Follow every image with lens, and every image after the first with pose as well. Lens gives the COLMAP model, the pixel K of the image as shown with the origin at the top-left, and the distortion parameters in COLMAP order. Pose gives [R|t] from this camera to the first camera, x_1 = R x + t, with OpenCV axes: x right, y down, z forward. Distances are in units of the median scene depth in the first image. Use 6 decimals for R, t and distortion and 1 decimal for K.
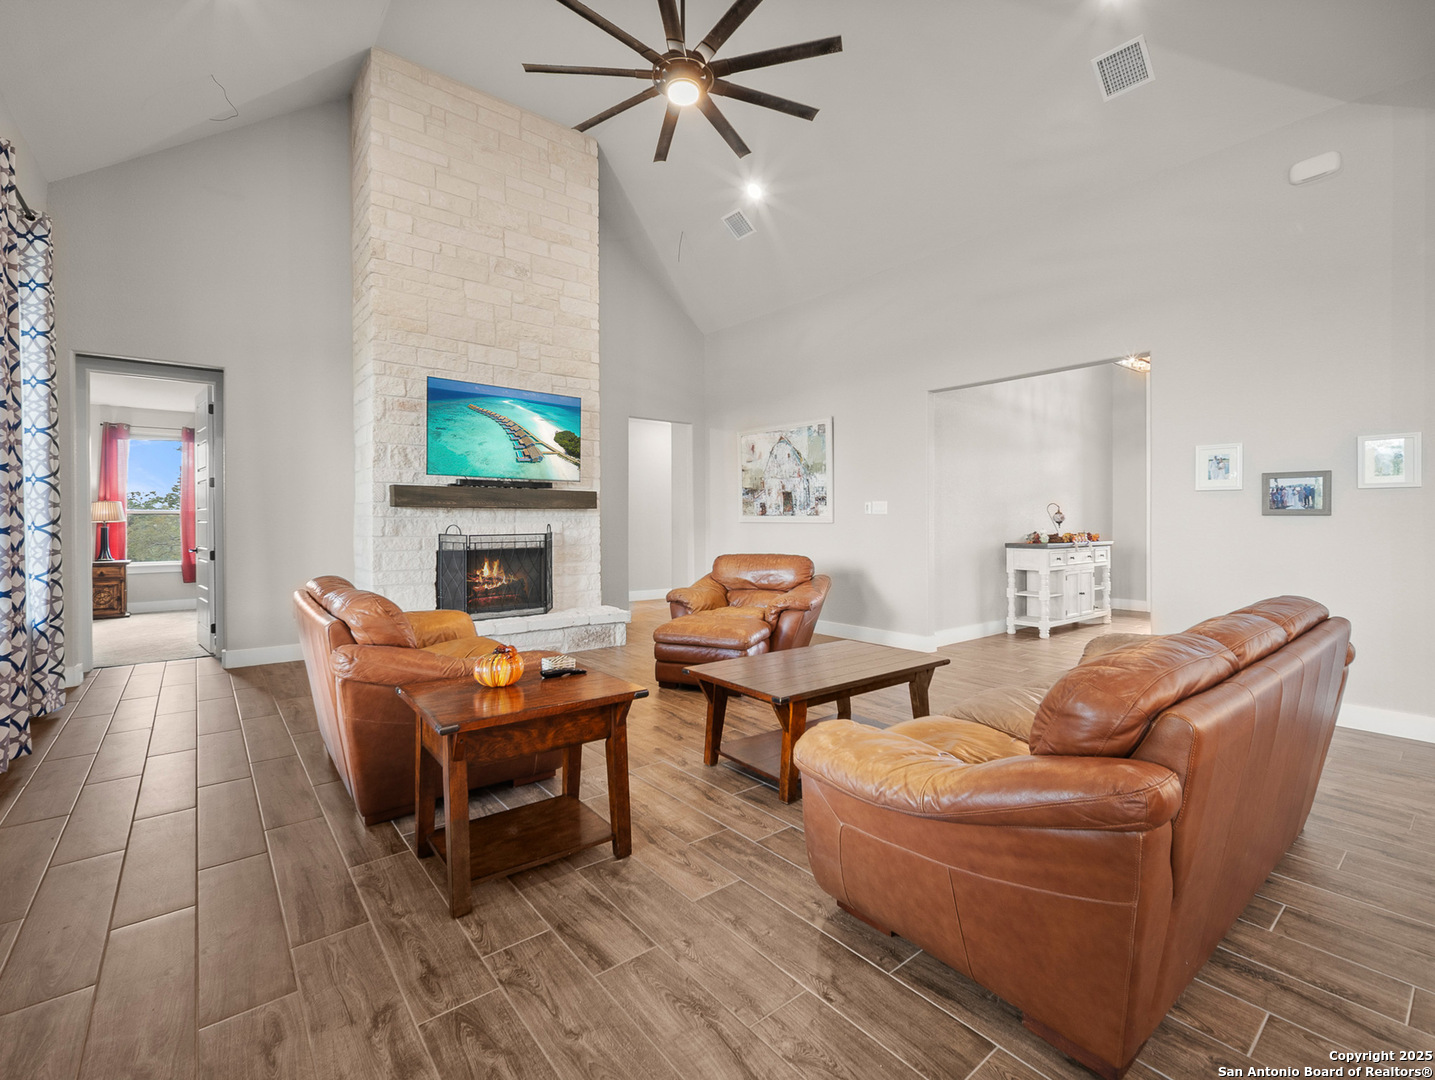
lens RADIAL K [[646.0, 0, 715.1], [0, 646.0, 519.1], [0, 0, 1]] dist [-0.005389, 0.002651]
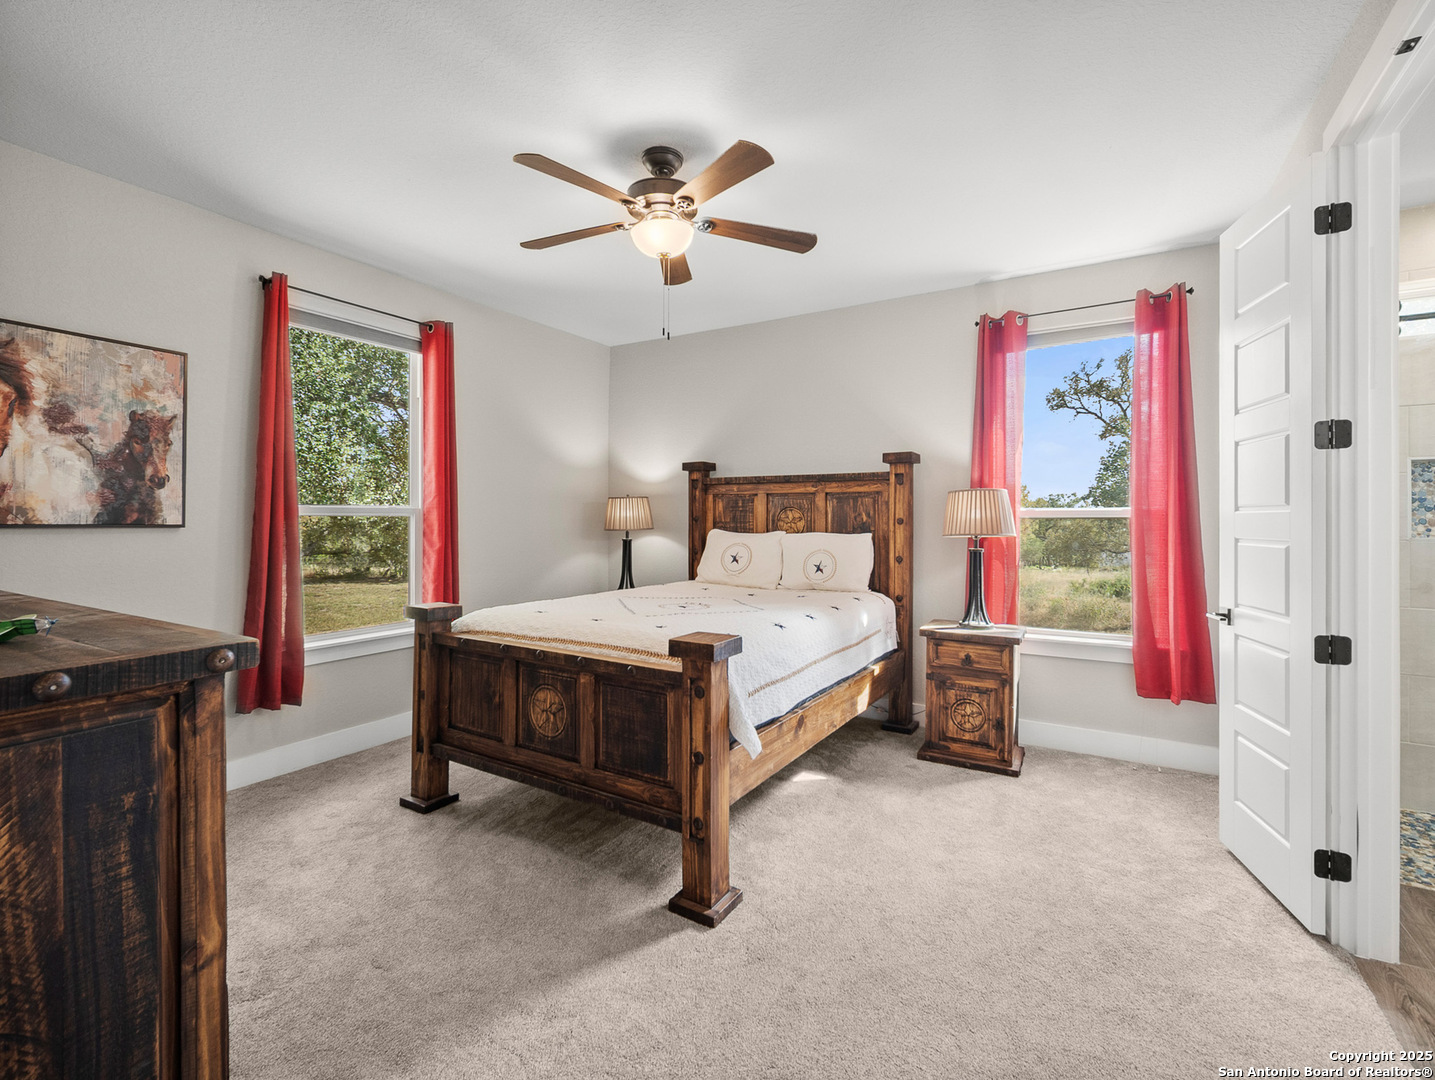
lens RADIAL K [[646.0, 0, 721.8], [0, 646.0, 526.4], [0, 0, 1]] dist [-0.005389, 0.002651]
pose [[0.346754, 0.011271, -0.937888, -0.412822], [0.000088, 0.999927, 0.012049, -0.005693], [0.937956, -0.004261, 0.346728, 0.474557]]
